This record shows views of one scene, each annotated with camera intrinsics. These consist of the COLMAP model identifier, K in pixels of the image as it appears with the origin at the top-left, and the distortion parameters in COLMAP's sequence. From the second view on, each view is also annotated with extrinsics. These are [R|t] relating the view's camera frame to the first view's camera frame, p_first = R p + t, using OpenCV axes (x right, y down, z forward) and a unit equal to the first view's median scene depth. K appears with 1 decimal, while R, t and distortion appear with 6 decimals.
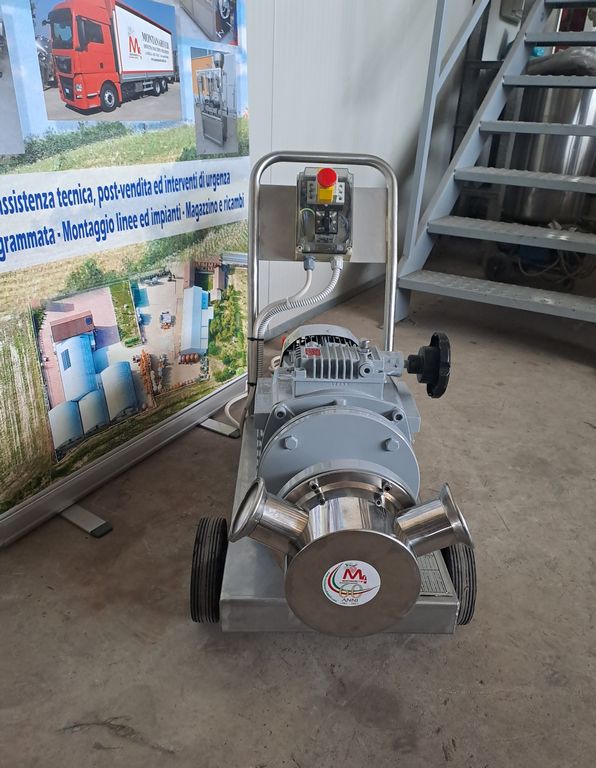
lens RADIAL K [[597.6, 0, 301.1], [0, 597.6, 426.7], [0, 0, 1]] dist [0.108179, -0.119756]
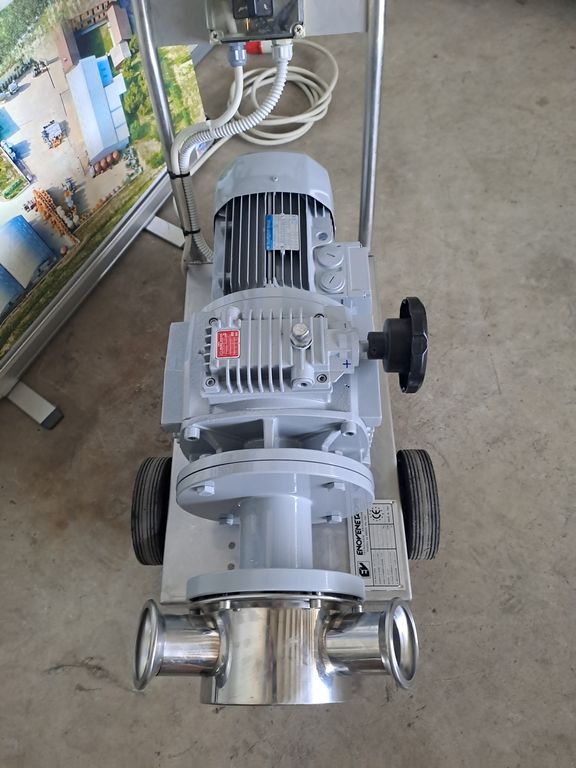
lens RADIAL K [[549.0, 0, 282.3], [0, 549.0, 382.5], [0, 0, 1]] dist [0.061765, -0.053139]
pose [[0.994873, -0.028219, -0.097116, 0.115060], [0.081269, 0.794627, 0.601634, -0.374187], [0.060194, -0.606442, 0.792846, 0.382507]]
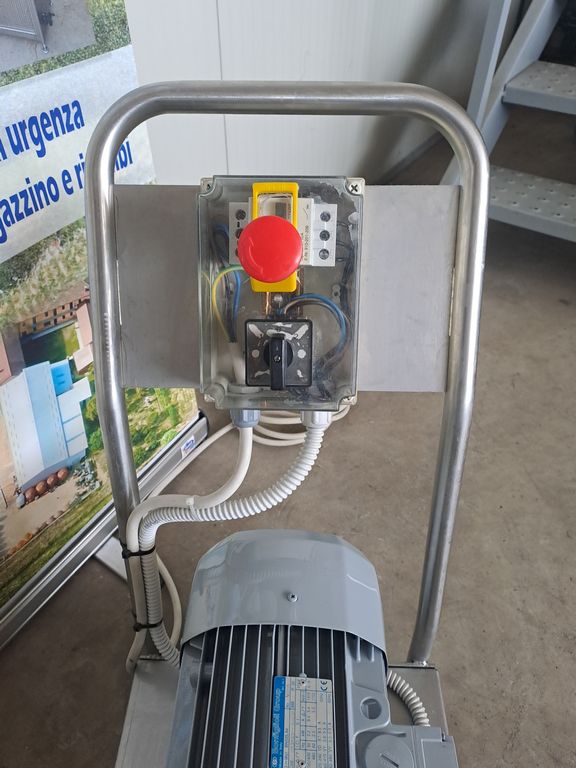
lens RADIAL K [[572.8, 0, 288.0], [0, 572.8, 384.0], [0, 0, 1]] dist [0.023473, -0.002873]
pose [[0.997799, 0.007294, -0.065902, 0.071311], [0.011504, 0.959813, 0.280405, -0.427080], [0.065299, -0.280546, 0.957617, 0.712781]]
